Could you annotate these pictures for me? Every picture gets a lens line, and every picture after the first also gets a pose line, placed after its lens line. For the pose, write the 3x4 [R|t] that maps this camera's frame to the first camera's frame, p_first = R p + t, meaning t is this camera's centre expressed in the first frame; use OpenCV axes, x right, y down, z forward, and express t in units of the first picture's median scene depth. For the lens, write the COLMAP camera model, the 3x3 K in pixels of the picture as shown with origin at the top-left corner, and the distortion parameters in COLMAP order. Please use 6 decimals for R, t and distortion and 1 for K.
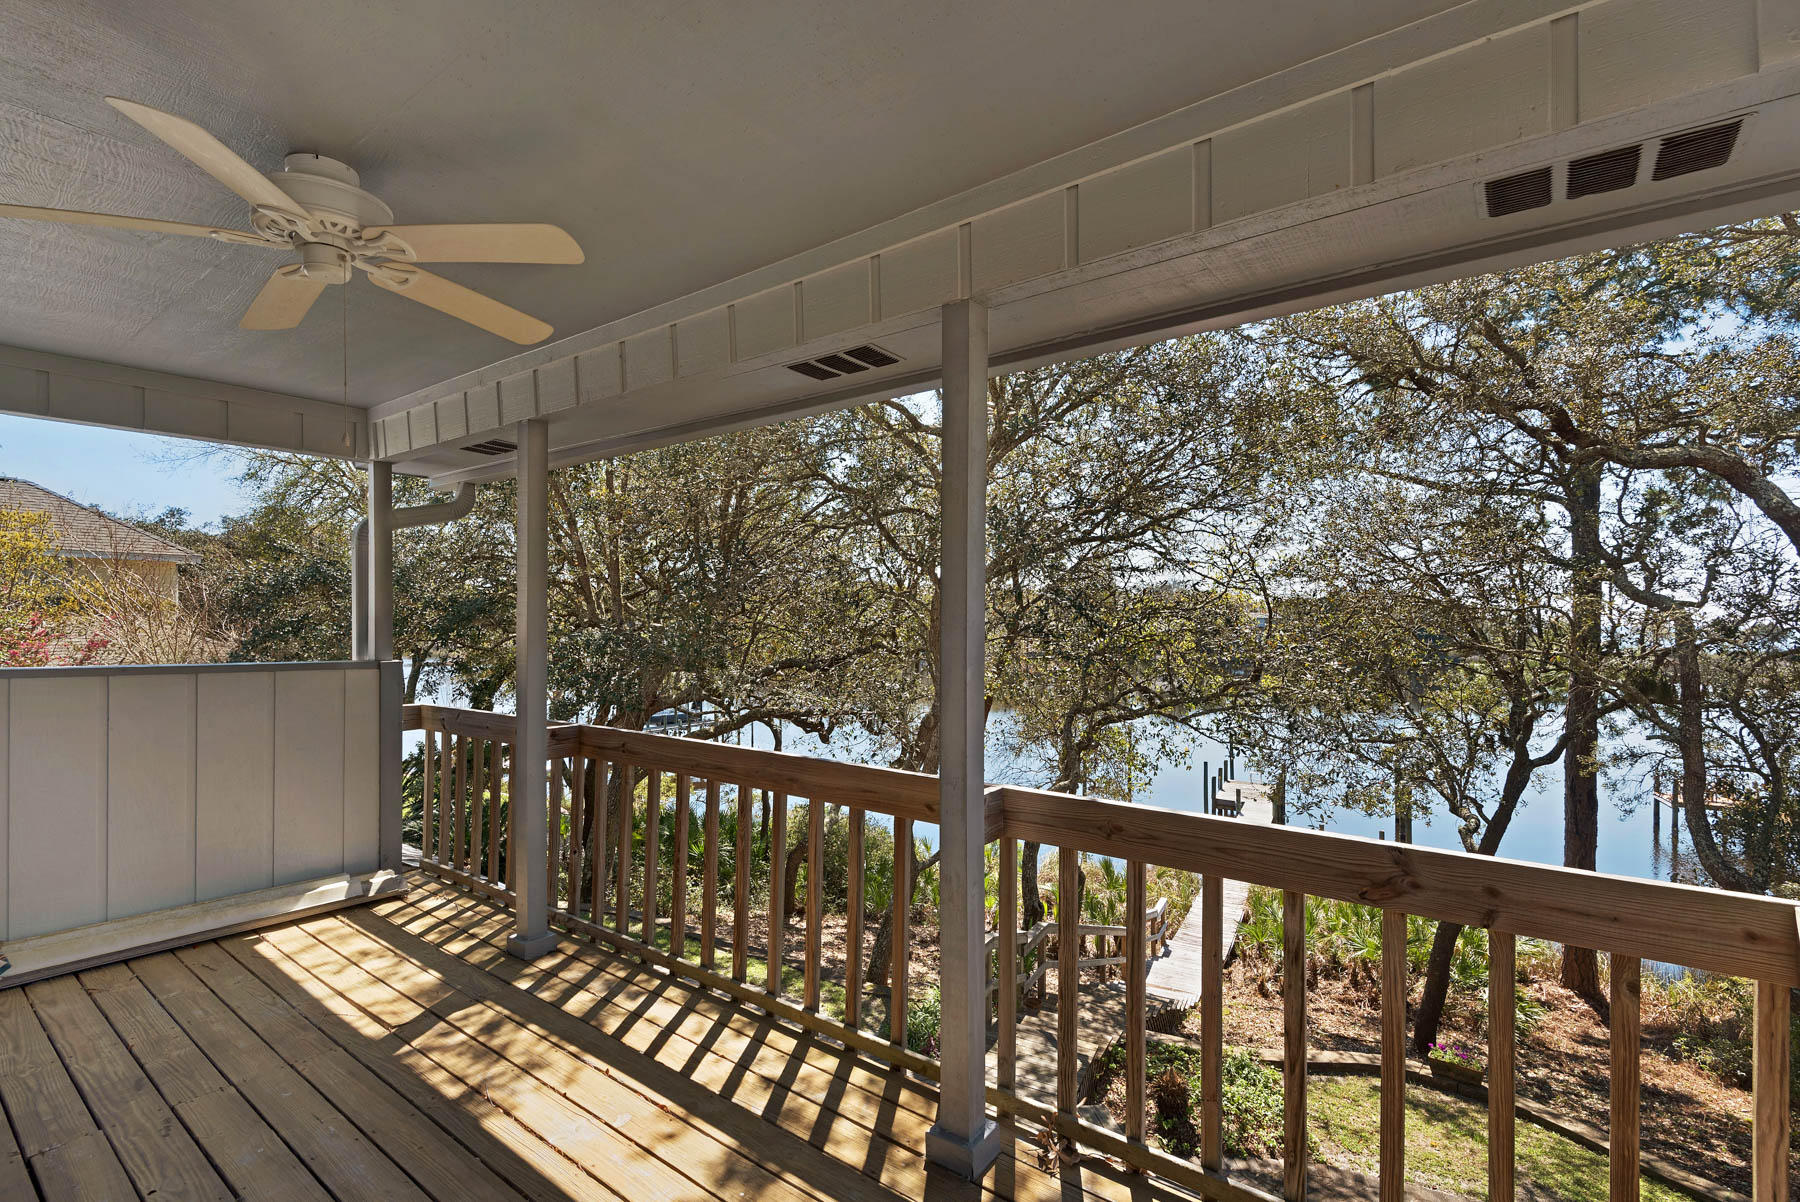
lens RADIAL K [[811.0, 0, 944.2], [0, 811.0, 597.9], [0, 0, 1]] dist [0.005518, -0.004085]
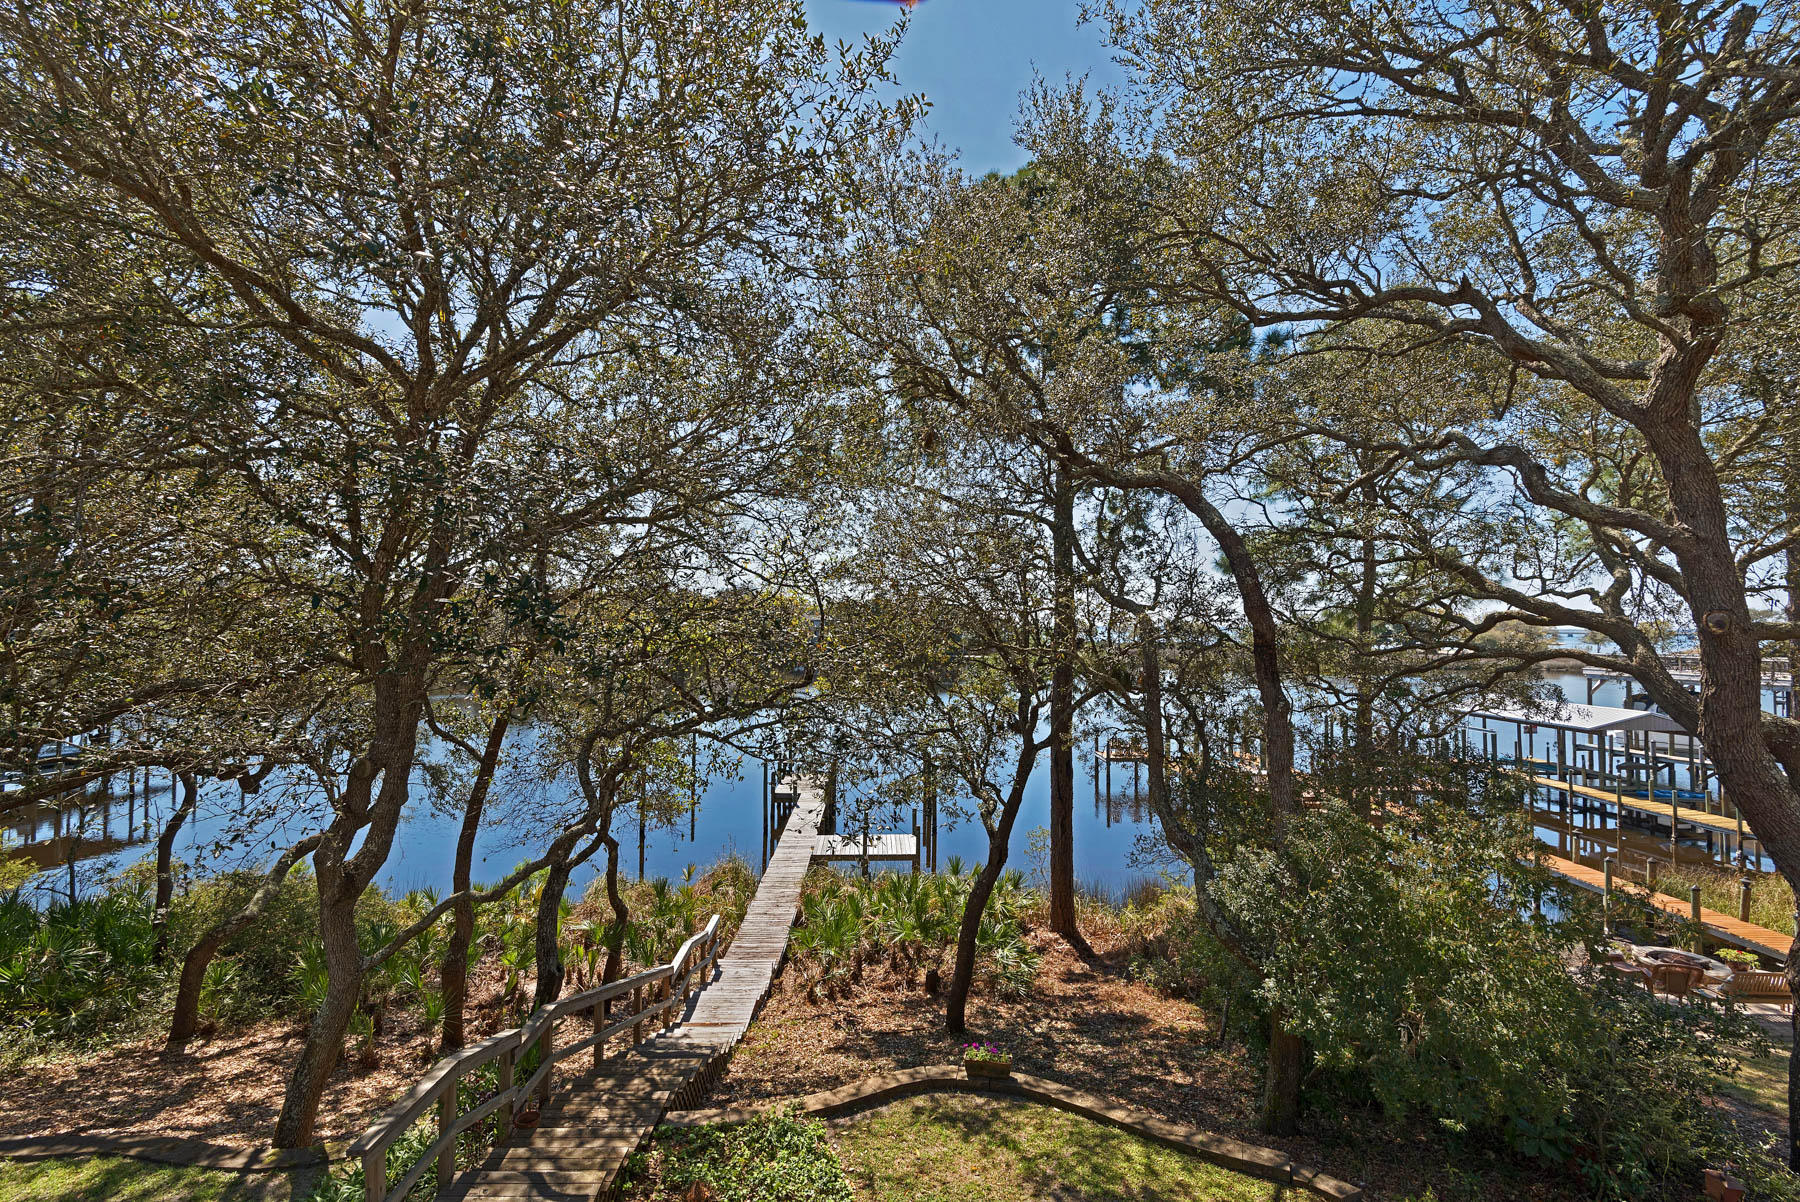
lens RADIAL K [[811.0, 0, 903.9], [0, 811.0, 611.9], [0, 0, 1]] dist [0.005518, -0.004085]
pose [[0.887051, 0.001060, 0.461671, 0.040849], [-0.007119, 0.999910, 0.011383, 0.003768], [-0.461617, -0.013383, 0.886978, 0.091667]]
